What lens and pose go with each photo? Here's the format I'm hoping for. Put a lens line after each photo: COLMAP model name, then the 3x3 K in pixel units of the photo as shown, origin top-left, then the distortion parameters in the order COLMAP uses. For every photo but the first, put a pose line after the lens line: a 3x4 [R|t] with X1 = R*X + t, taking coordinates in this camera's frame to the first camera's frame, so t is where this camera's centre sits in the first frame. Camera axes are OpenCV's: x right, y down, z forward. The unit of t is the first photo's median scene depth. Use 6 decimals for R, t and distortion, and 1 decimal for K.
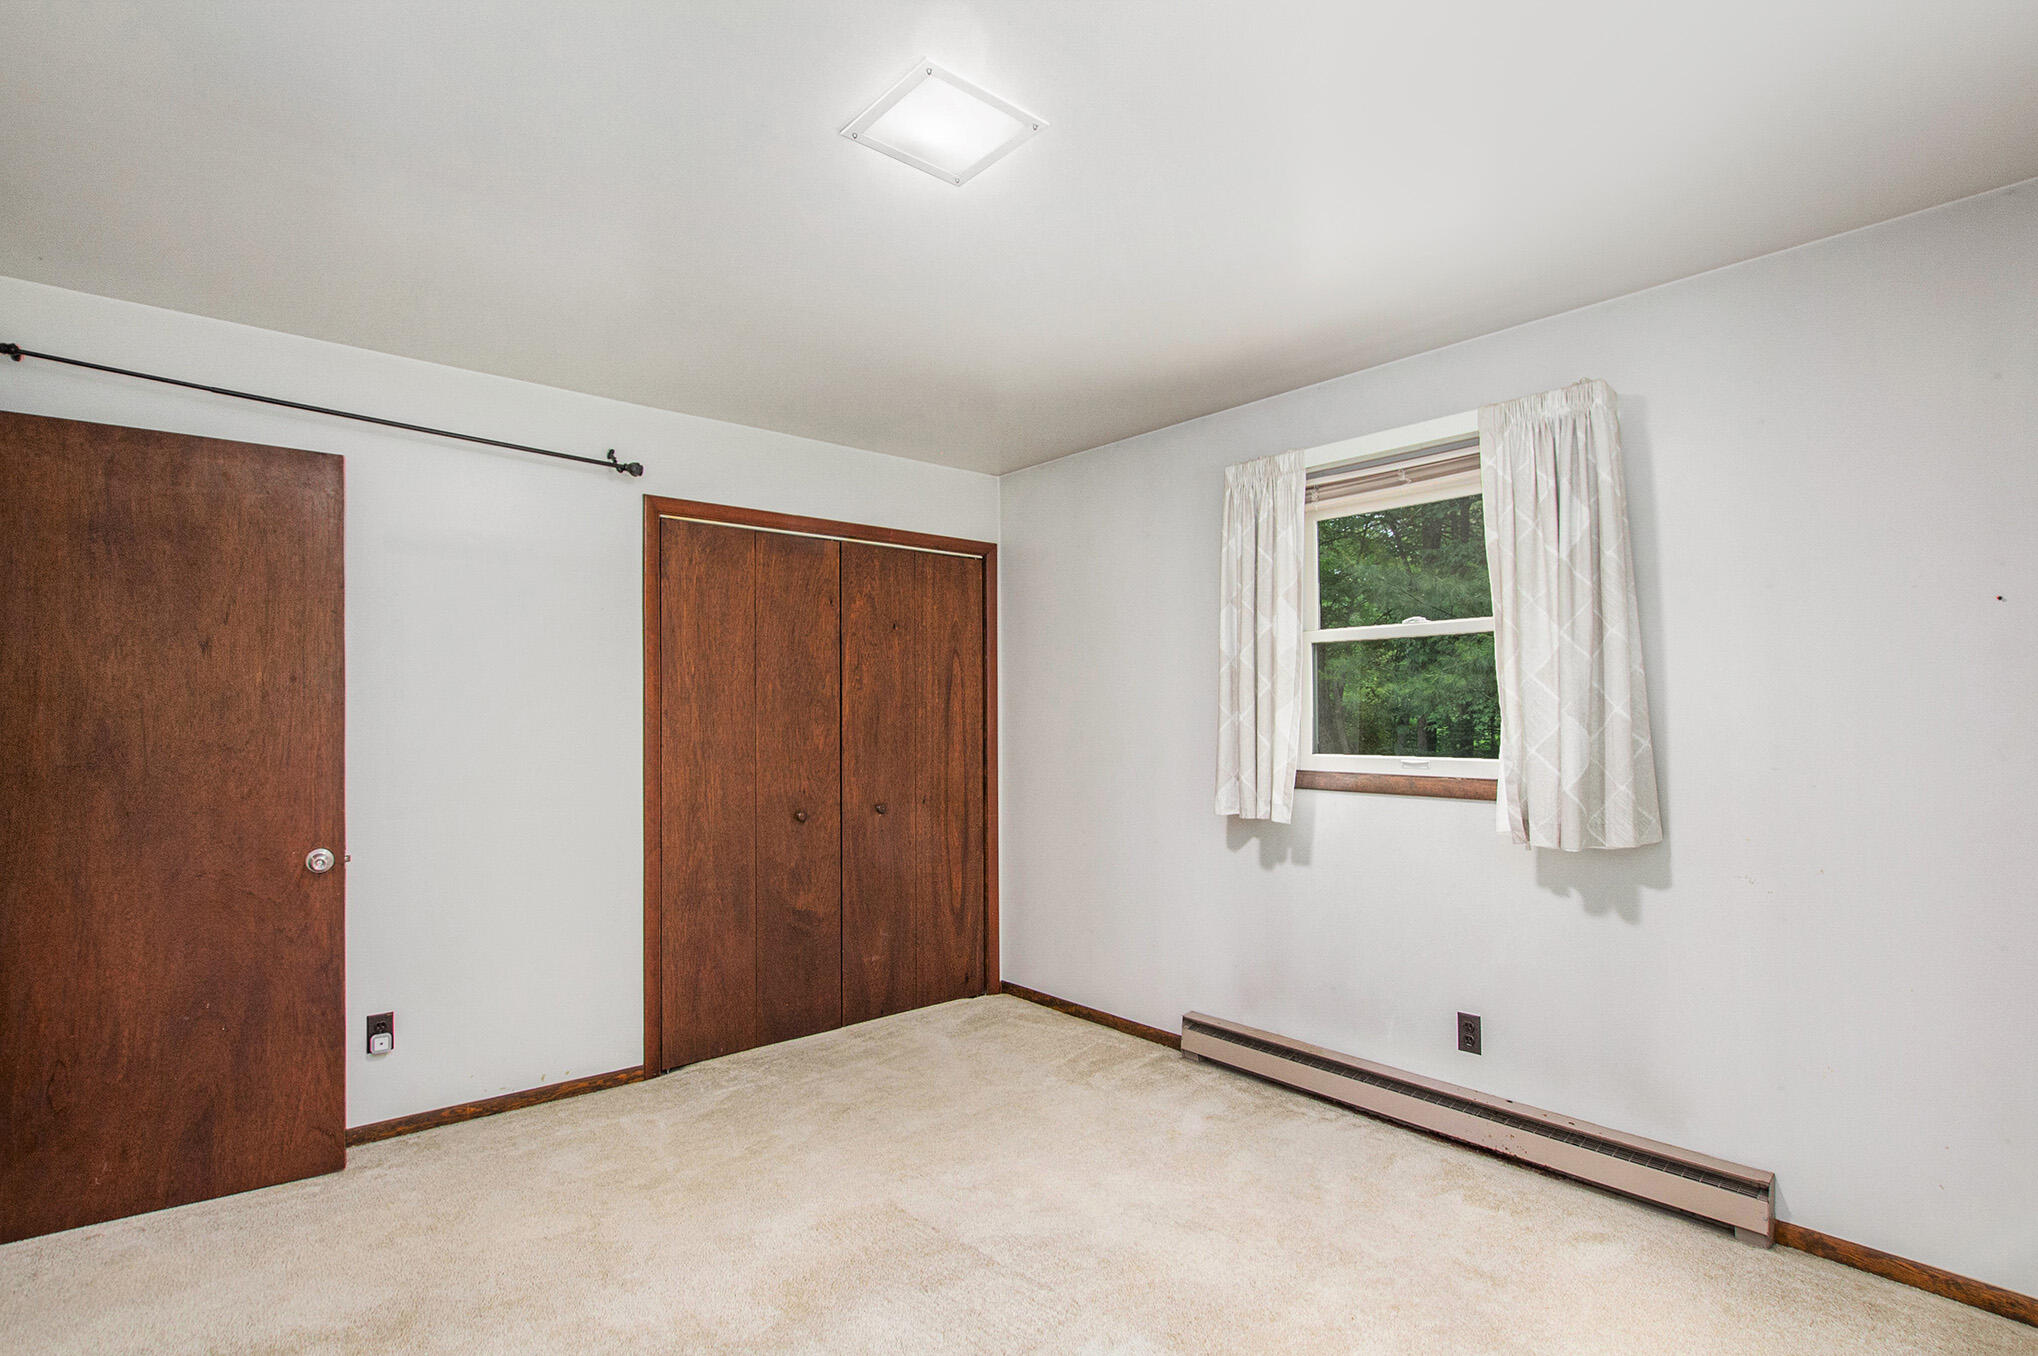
lens RADIAL K [[1003.9, 0, 1015.7], [0, 1003.9, 700.6], [0, 0, 1]] dist [-0.000933, 0.000046]
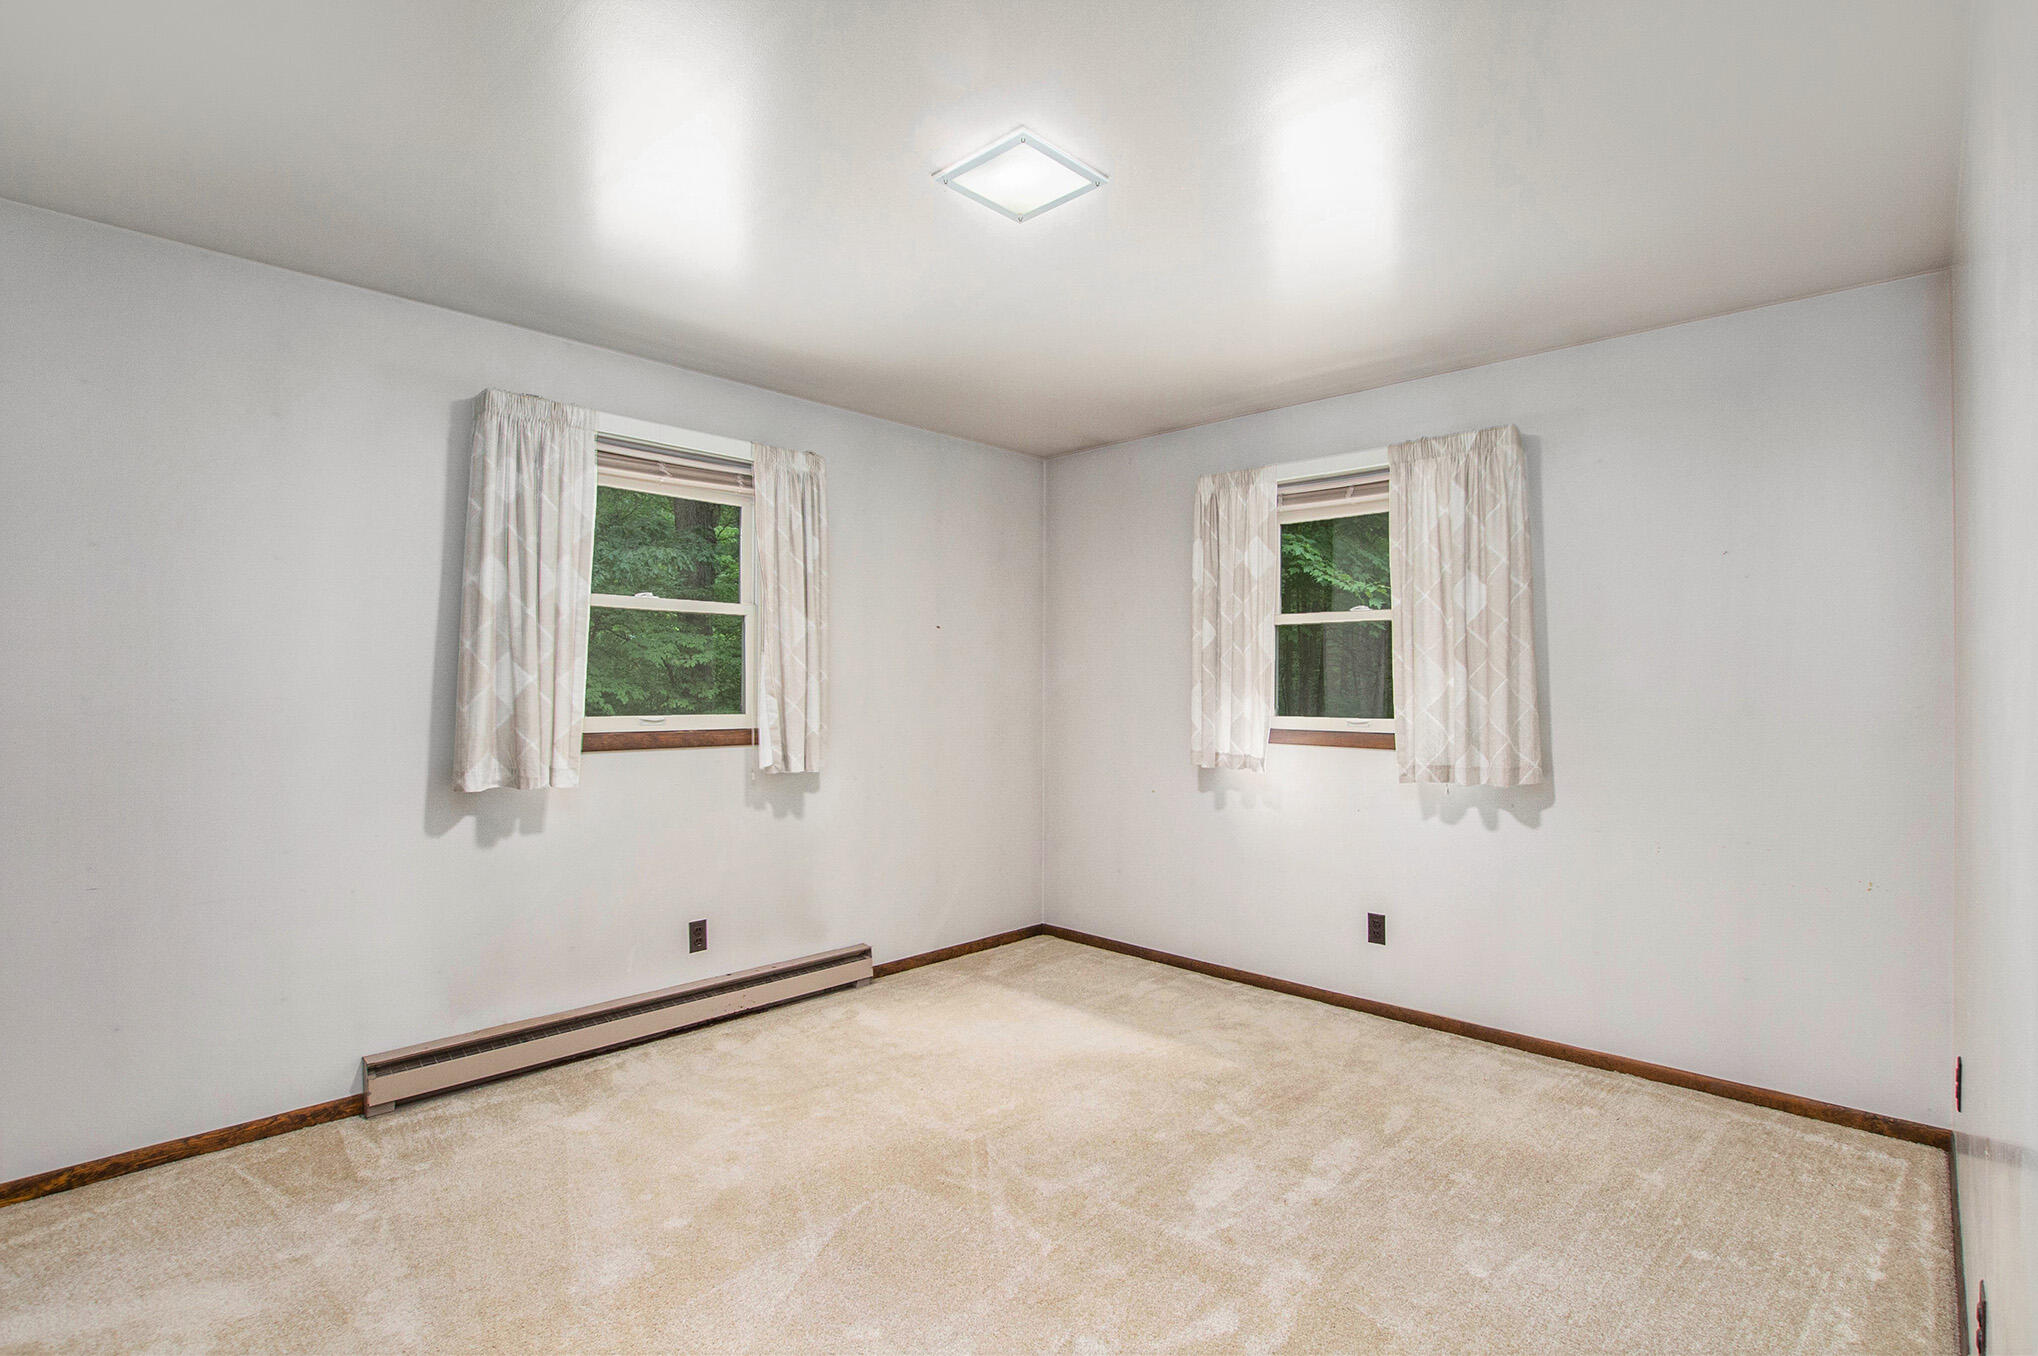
lens RADIAL K [[985.7, 0, 1014.9], [0, 985.7, 685.7], [0, 0, 1]] dist [-0.001860, -0.000002]
pose [[-0.086787, 0.005940, 0.996209, -0.583041], [-0.016471, 0.999837, -0.007396, 0.019330], [-0.996091, -0.017051, -0.086675, 0.532587]]
